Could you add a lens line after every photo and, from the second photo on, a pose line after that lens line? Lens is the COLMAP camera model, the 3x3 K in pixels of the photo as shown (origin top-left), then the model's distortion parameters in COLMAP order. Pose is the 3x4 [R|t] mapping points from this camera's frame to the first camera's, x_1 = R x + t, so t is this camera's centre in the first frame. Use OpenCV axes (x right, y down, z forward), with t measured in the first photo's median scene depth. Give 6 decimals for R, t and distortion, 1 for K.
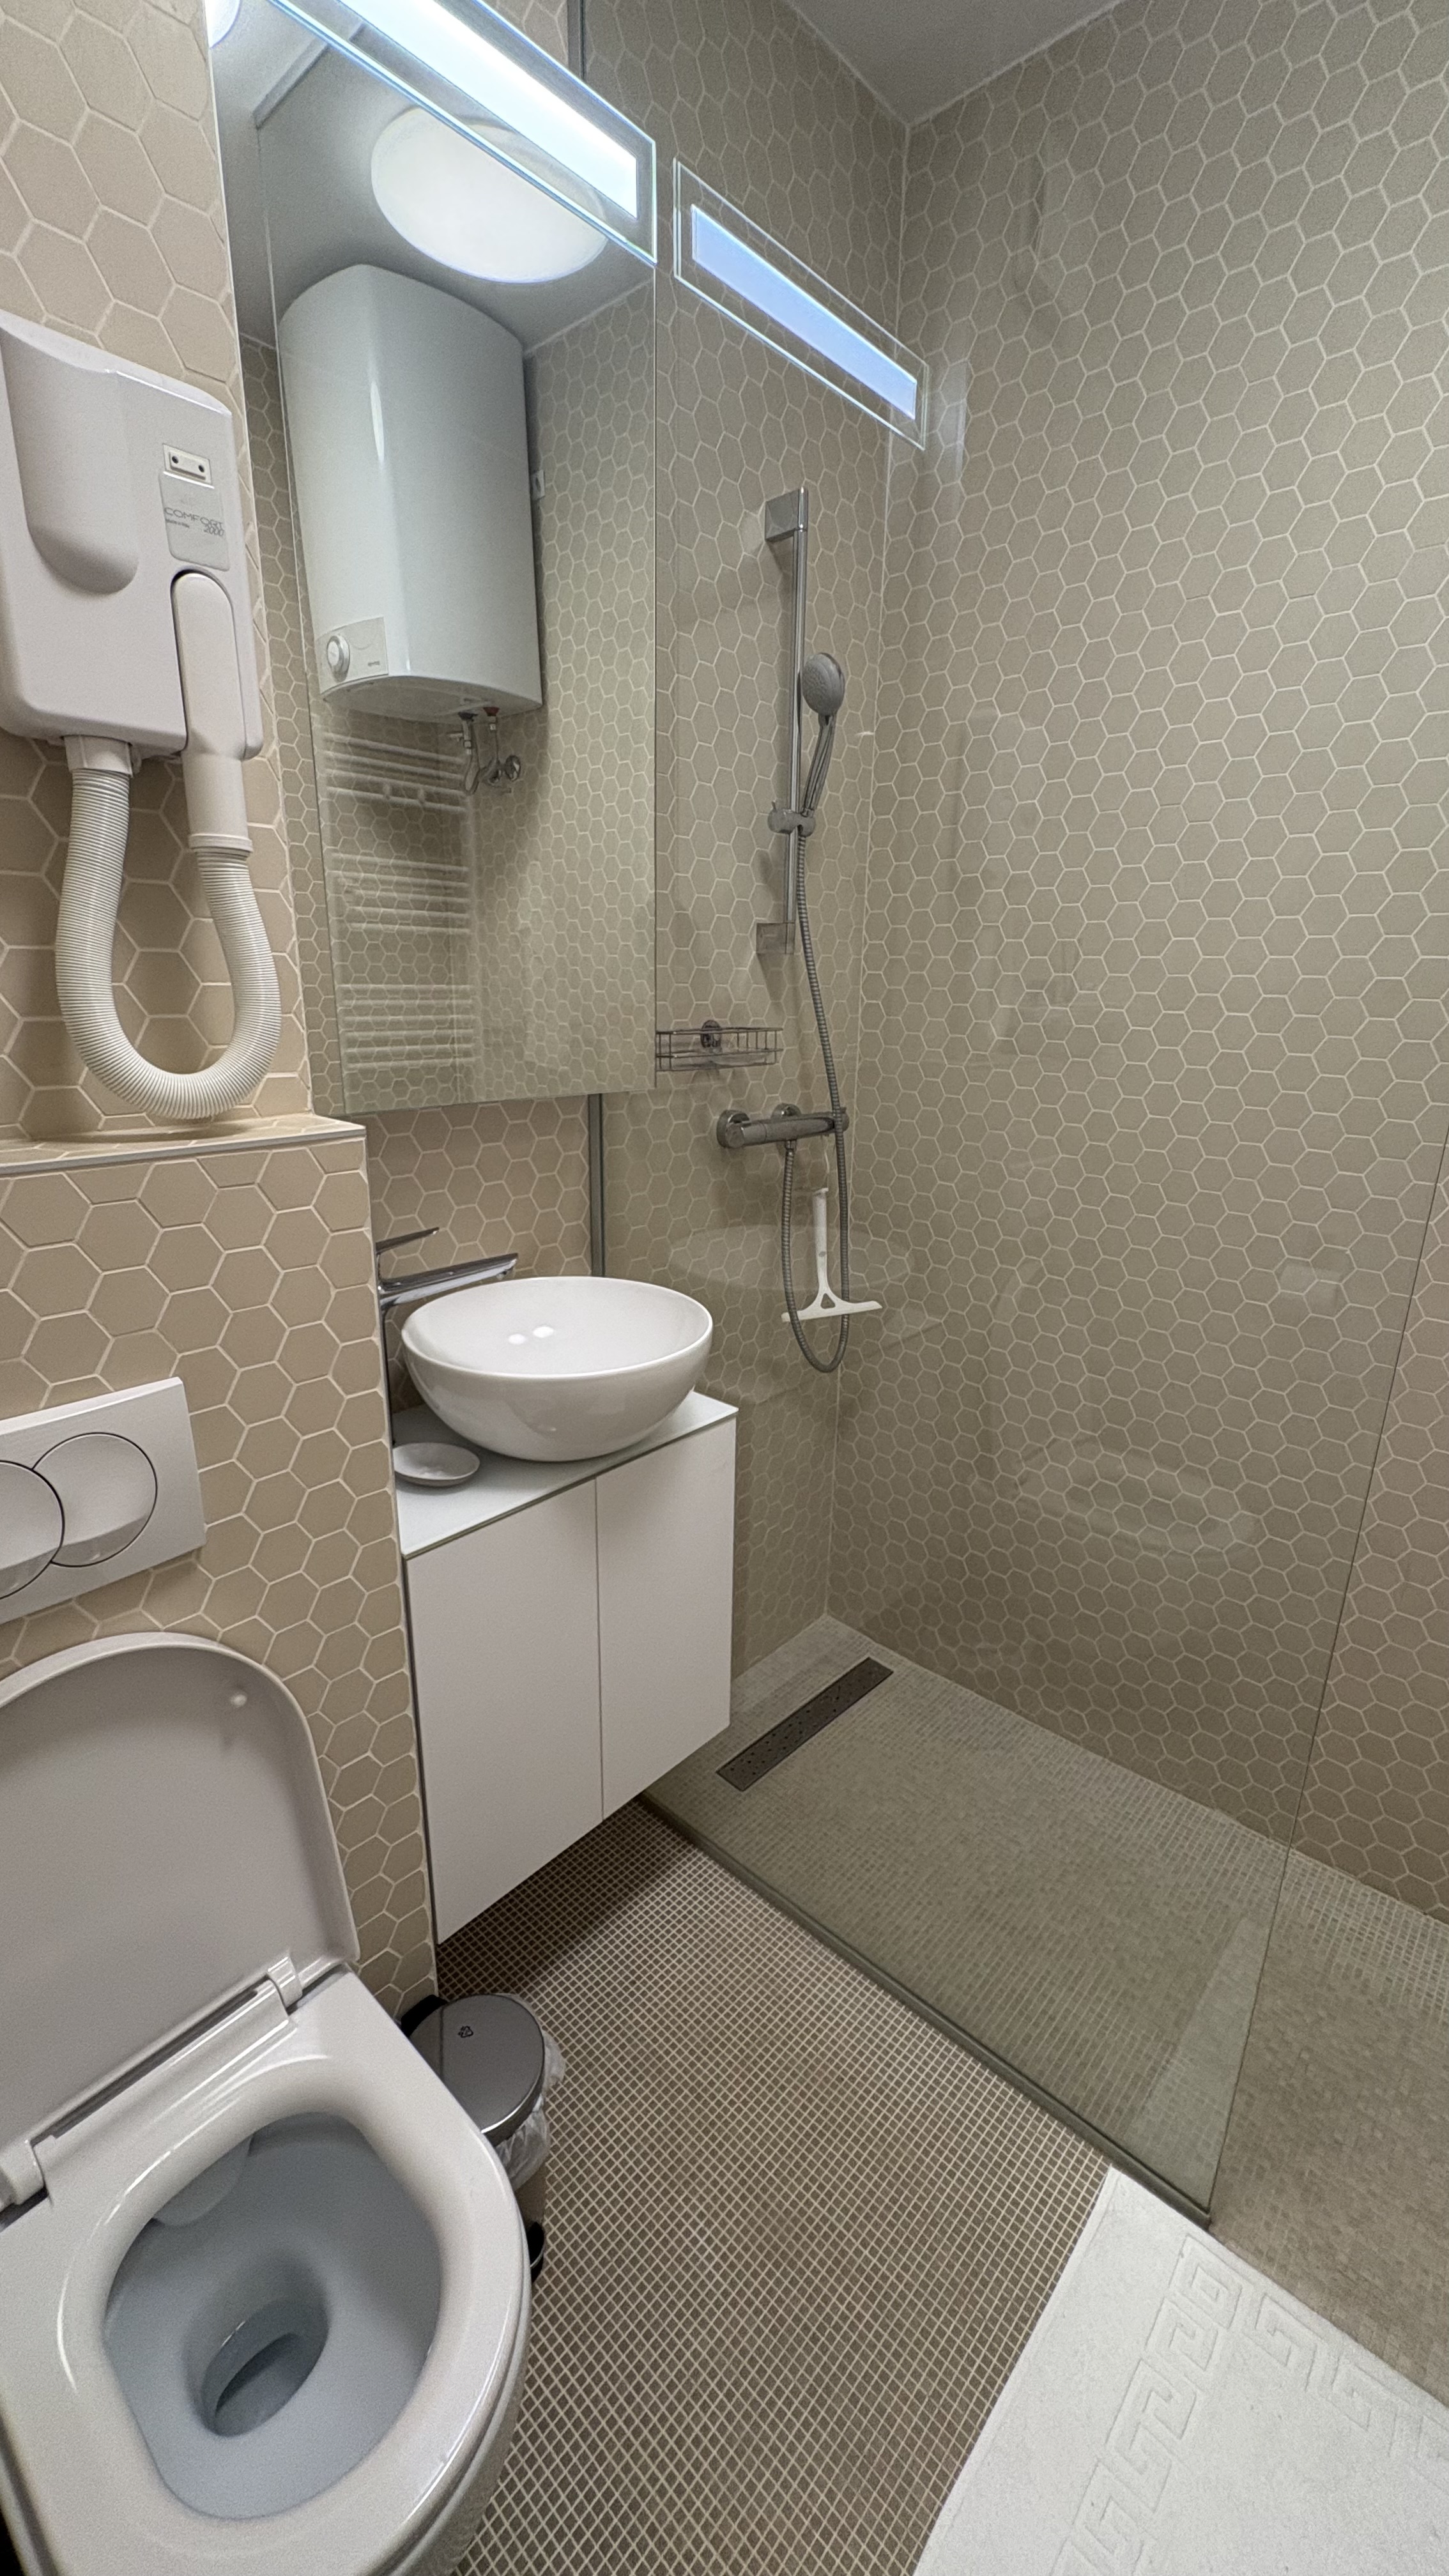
lens RADIAL K [[1040.8, 0, 735.7], [0, 1040.8, 1298.1], [0, 0, 1]] dist [-0.008106, 0.003310]
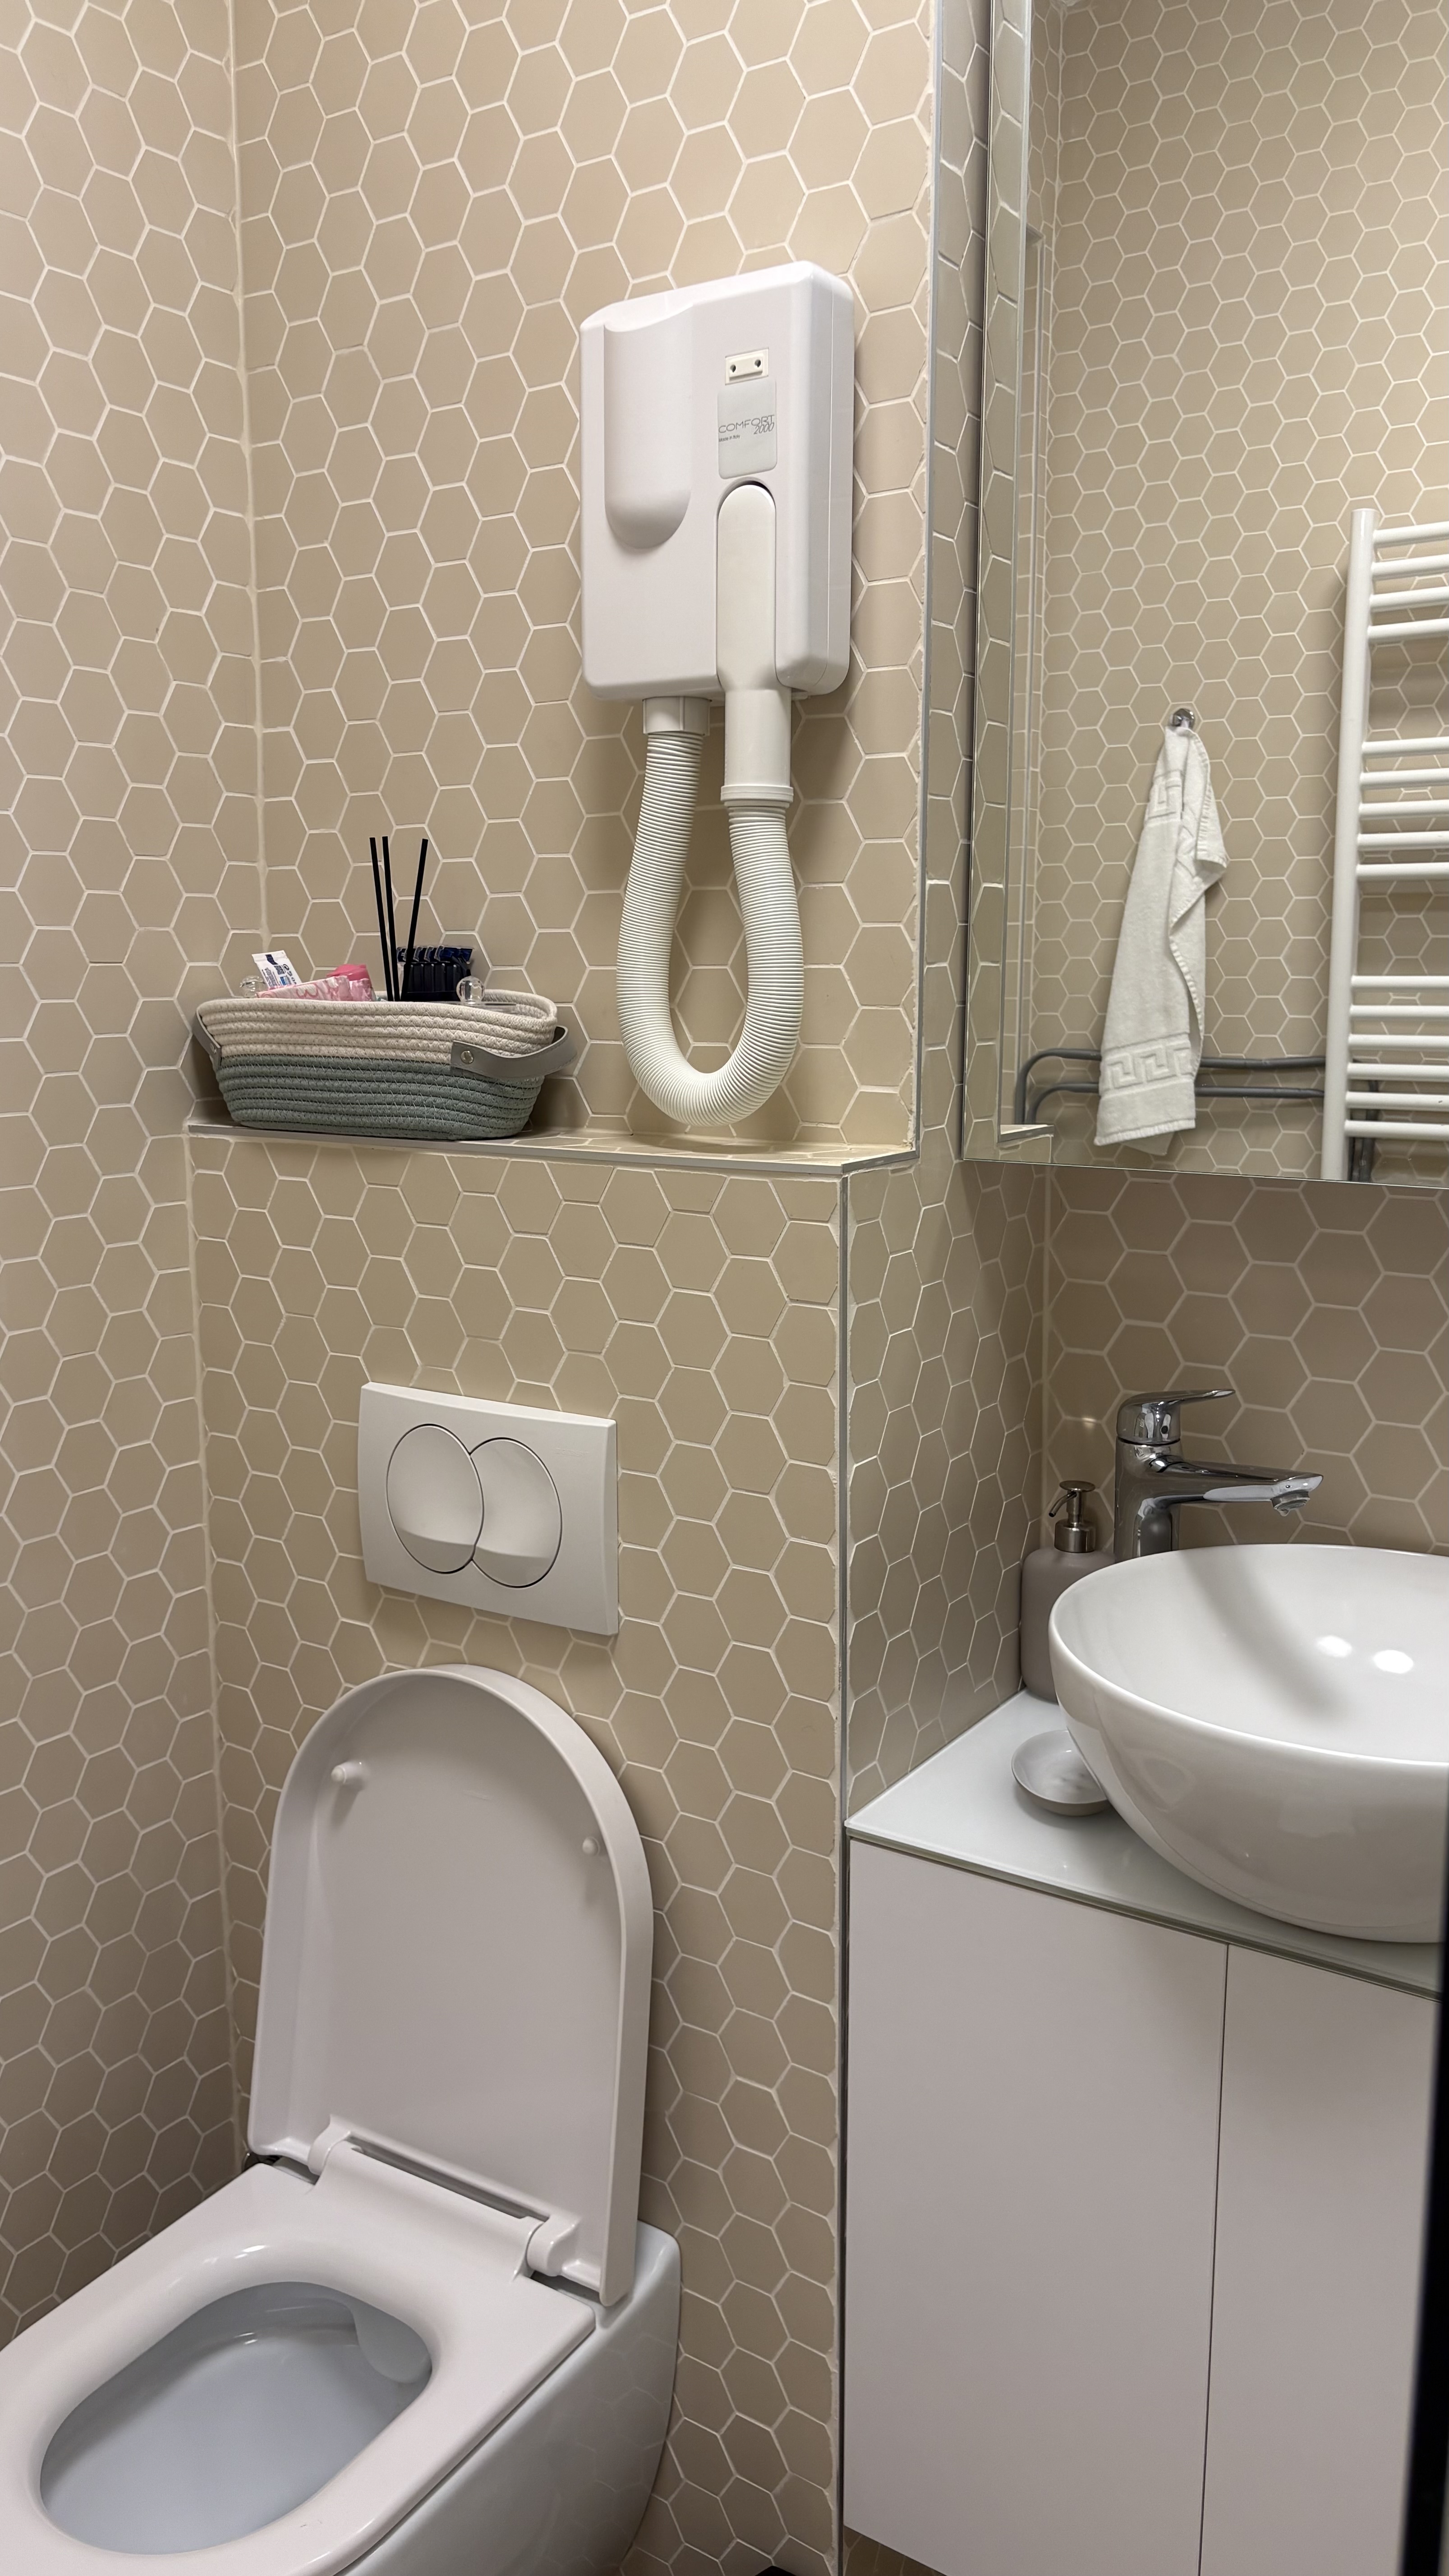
lens RADIAL K [[1934.9, 0, 739.6], [0, 1934.9, 1289.4], [0, 0, 1]] dist [0.037758, -0.042893]
pose [[0.134149, 0.149522, -0.979616, 1.018237], [-0.284969, 0.952616, 0.106377, -0.226310], [0.949103, 0.264889, 0.170401, 0.823885]]
